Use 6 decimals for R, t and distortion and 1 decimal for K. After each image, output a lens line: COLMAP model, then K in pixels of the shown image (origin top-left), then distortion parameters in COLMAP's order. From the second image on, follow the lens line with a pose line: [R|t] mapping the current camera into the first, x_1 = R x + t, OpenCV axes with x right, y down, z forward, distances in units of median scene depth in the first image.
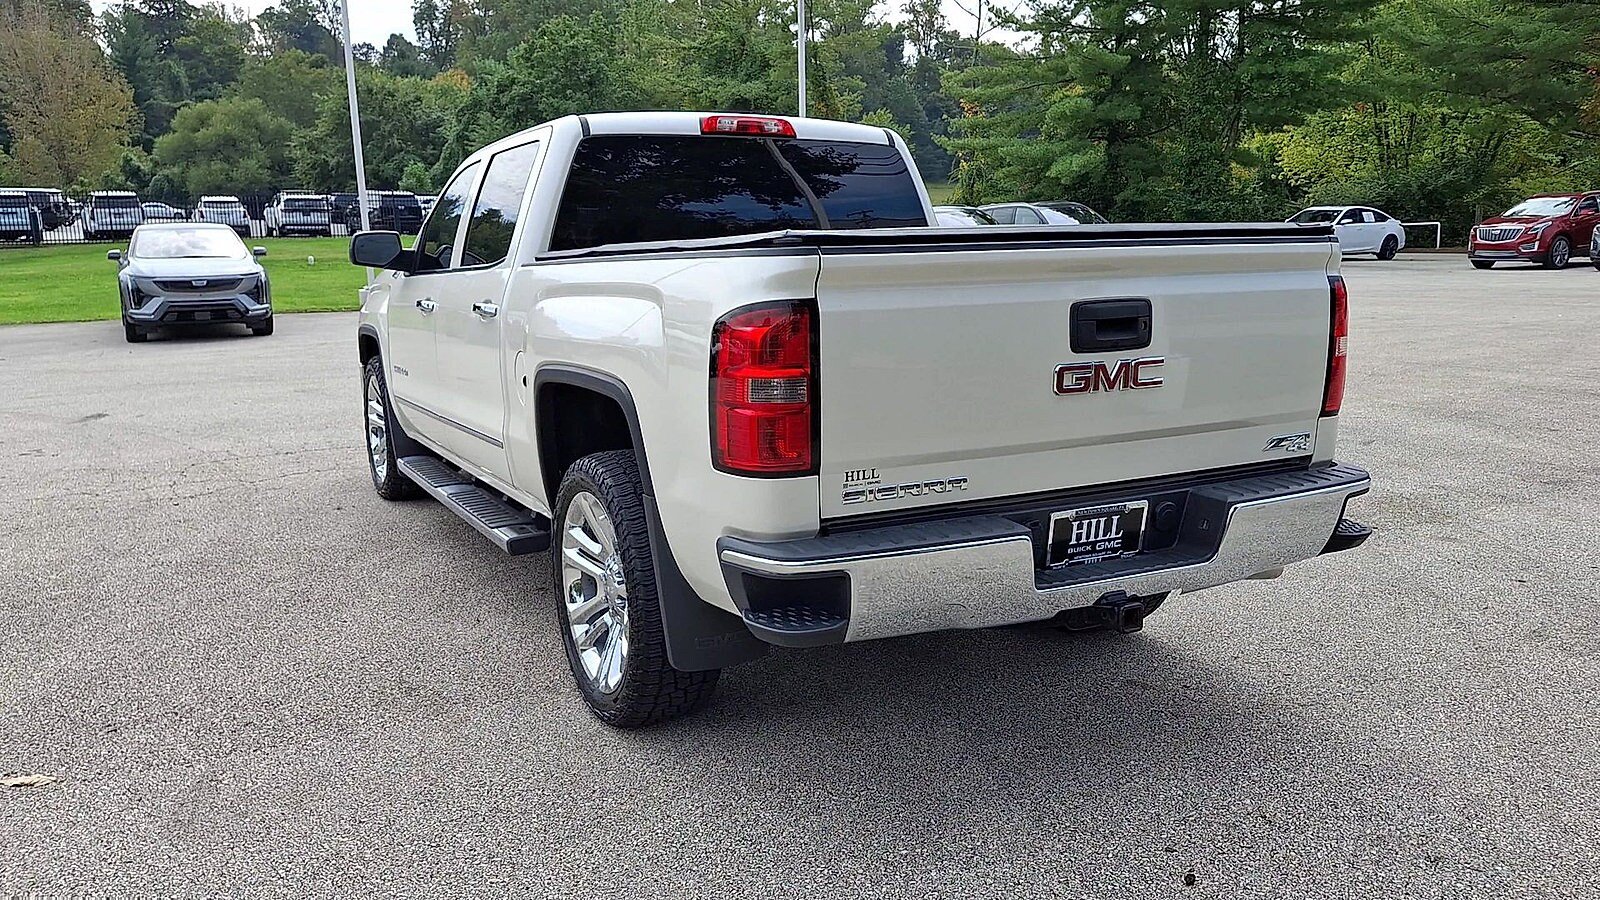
lens RADIAL K [[1219.8, 0, 780.6], [0, 1219.8, 461.9], [0, 0, 1]] dist [0.027876, -0.047165]
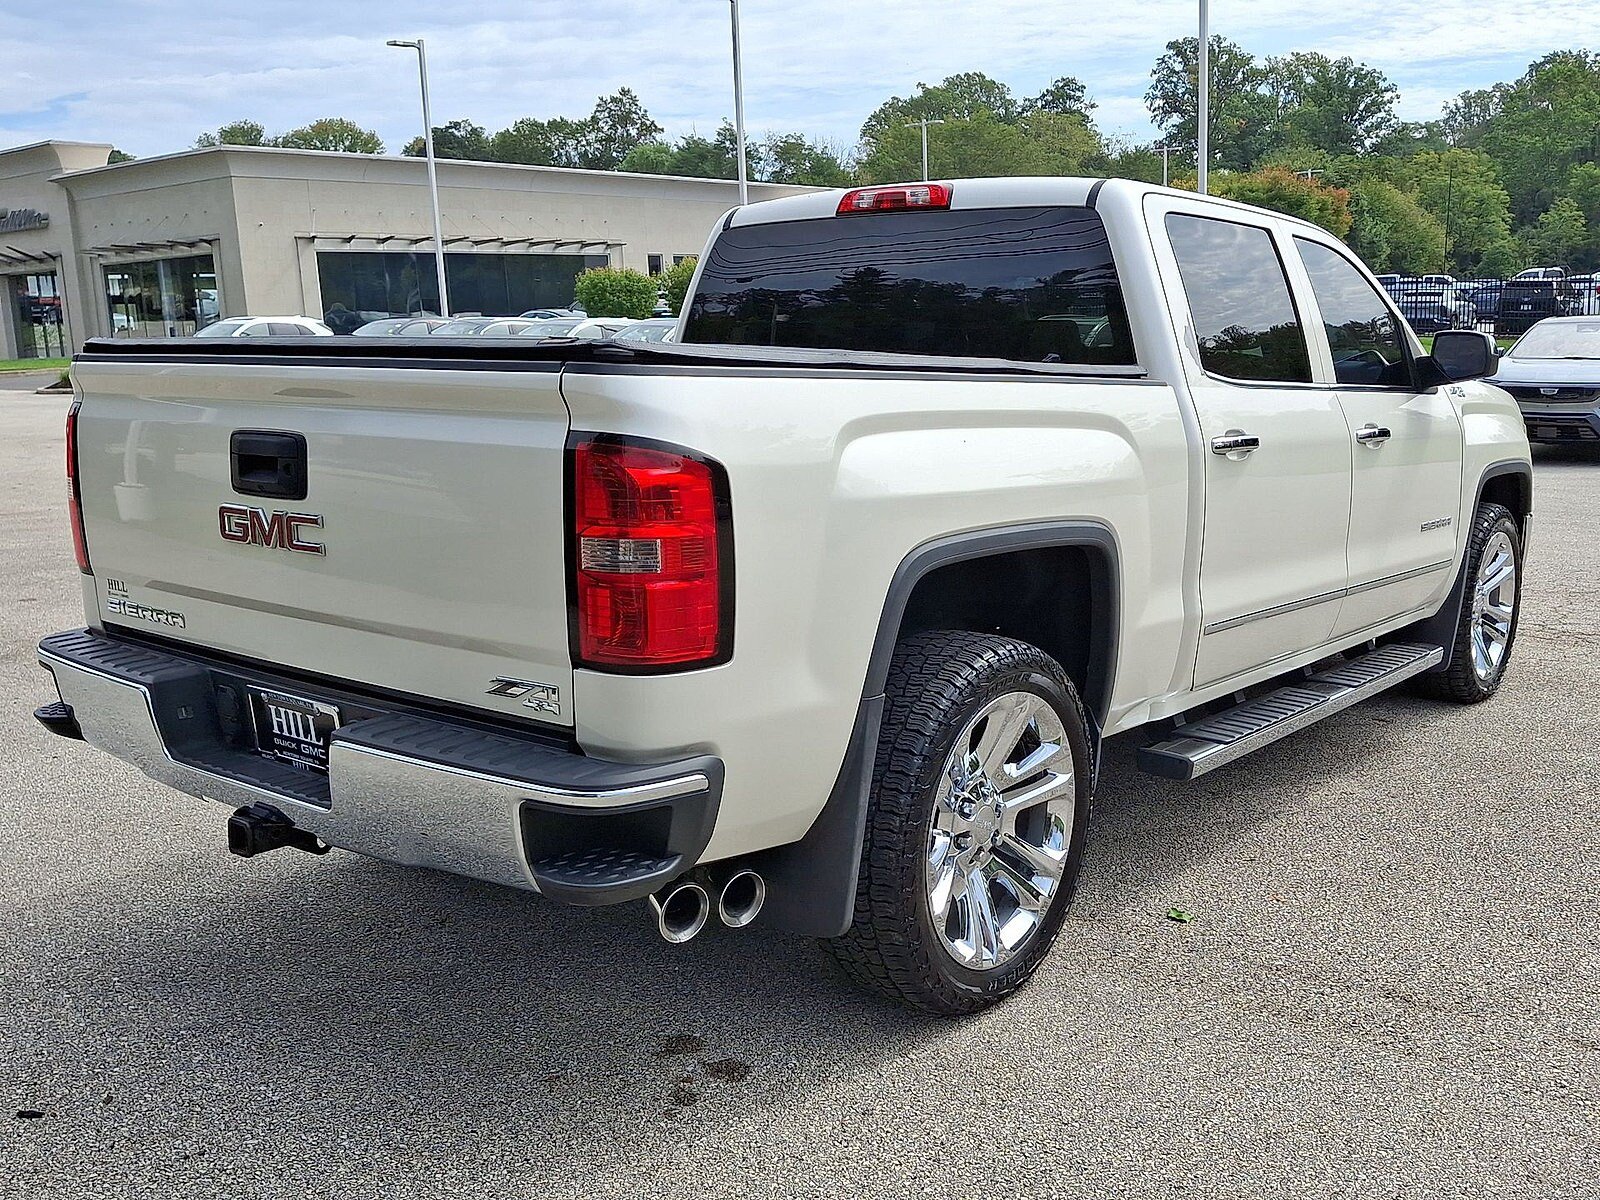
lens RADIAL K [[1533.6, 0, 851.1], [0, 1533.6, 585.0], [0, 0, 1]] dist [0.014746, 0.000000]
pose [[0.404893, 0.153154, -0.901446, 1.005575], [-0.168170, 0.981528, 0.091224, -0.143325], [0.898766, 0.114660, 0.423170, 0.705597]]
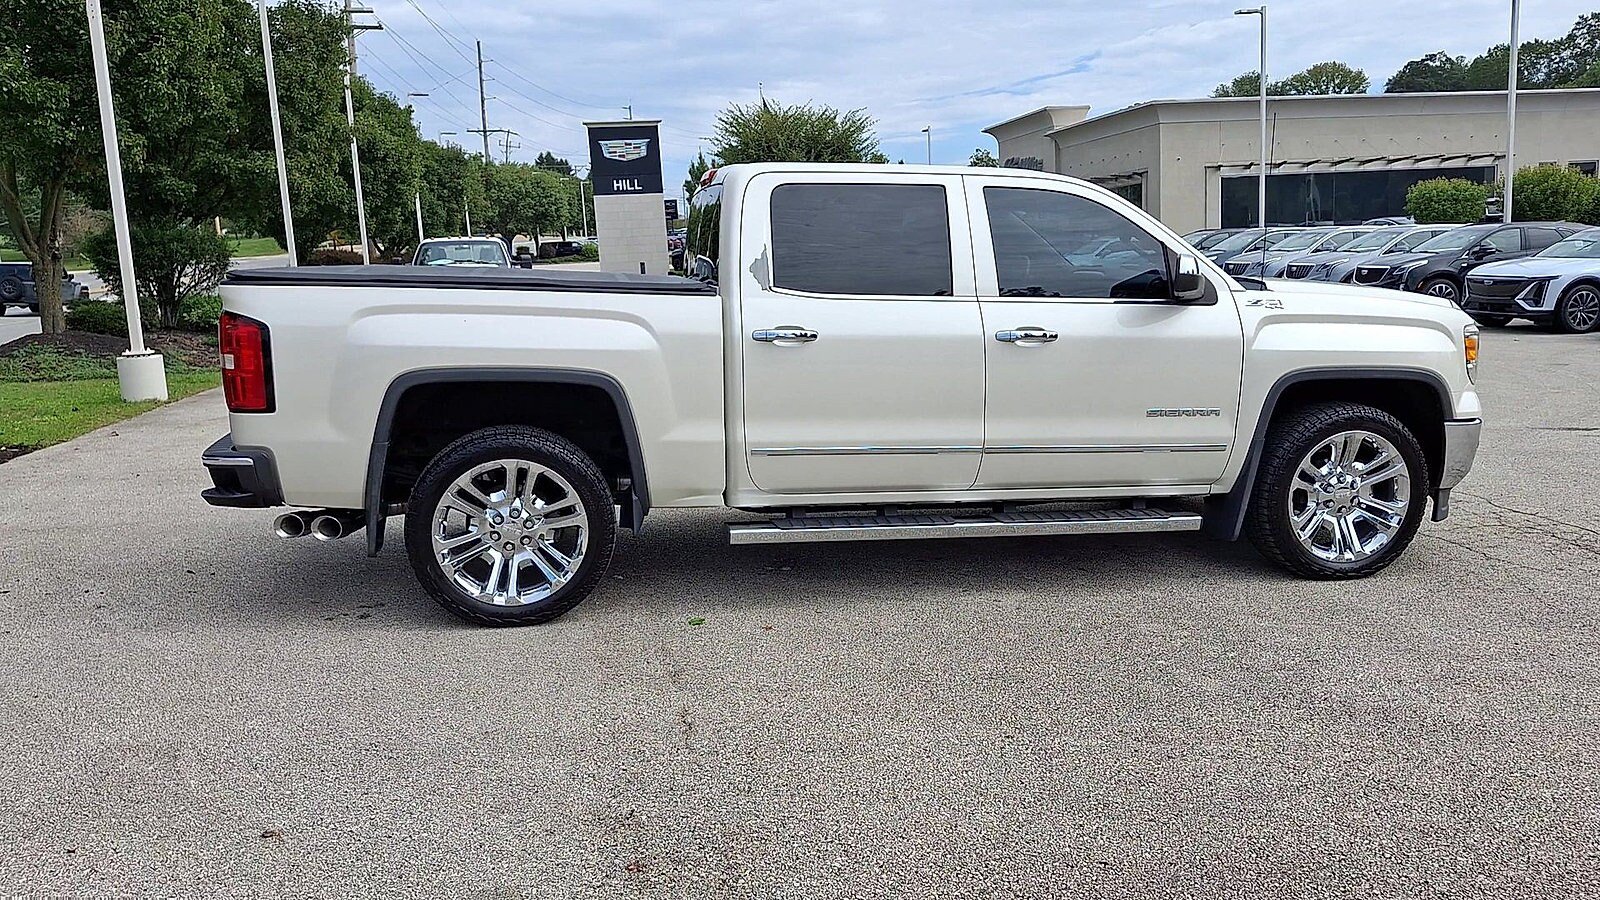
lens RADIAL K [[1219.8, 0, 786.6], [0, 1219.8, 456.8], [0, 0, 1]] dist [0.027876, -0.047165]
pose [[-0.313333, 0.171203, -0.934083, 1.366707], [-0.159857, 0.960070, 0.229589, -0.356891], [0.936092, 0.221257, -0.273454, 1.748233]]
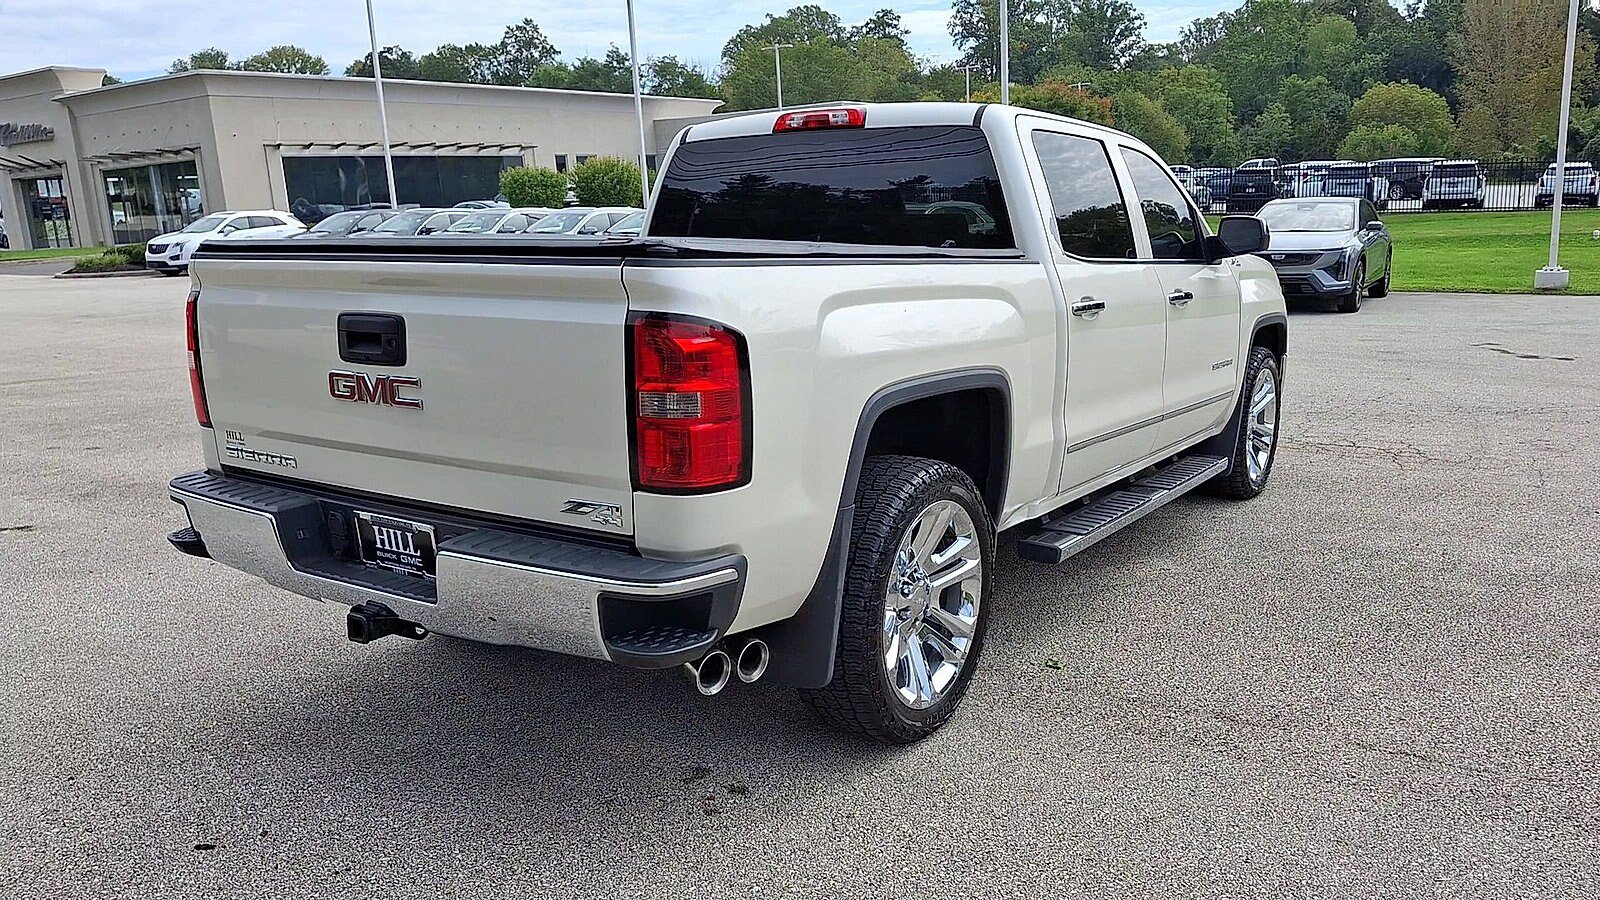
lens RADIAL K [[1219.8, 0, 797.3], [0, 1219.8, 462.1], [0, 0, 1]] dist [0.027876, -0.047165]
pose [[0.463399, 0.173865, -0.868926, 1.008592], [-0.149894, 0.981813, 0.116514, -0.138553], [0.873381, 0.076254, 0.481032, 0.630970]]
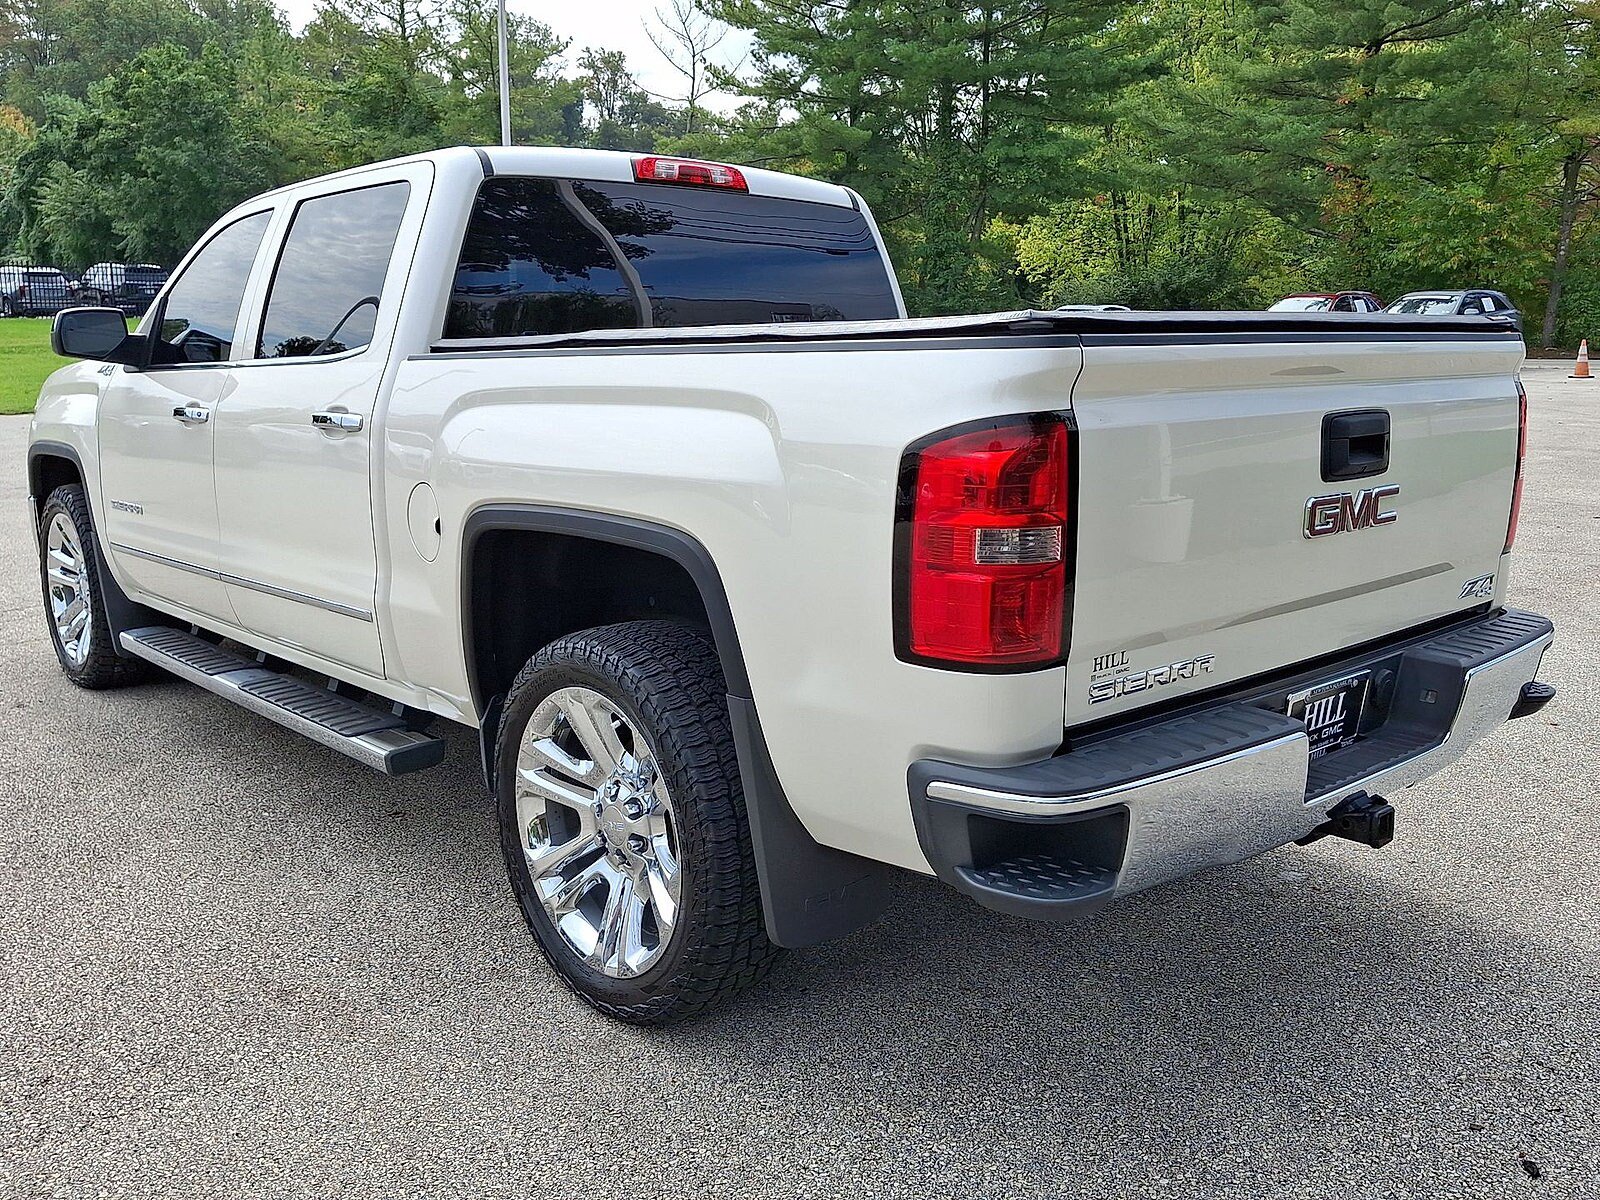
lens RADIAL K [[1401.5, 0, 813.8], [0, 1401.5, 587.3], [0, 0, 1]] dist [0.050074, -0.106076]
pose [[0.965446, -0.032975, 0.258510, -0.216128], [0.033397, 0.999438, 0.002762, -0.028048], [-0.258455, 0.005967, 0.966005, 0.184175]]
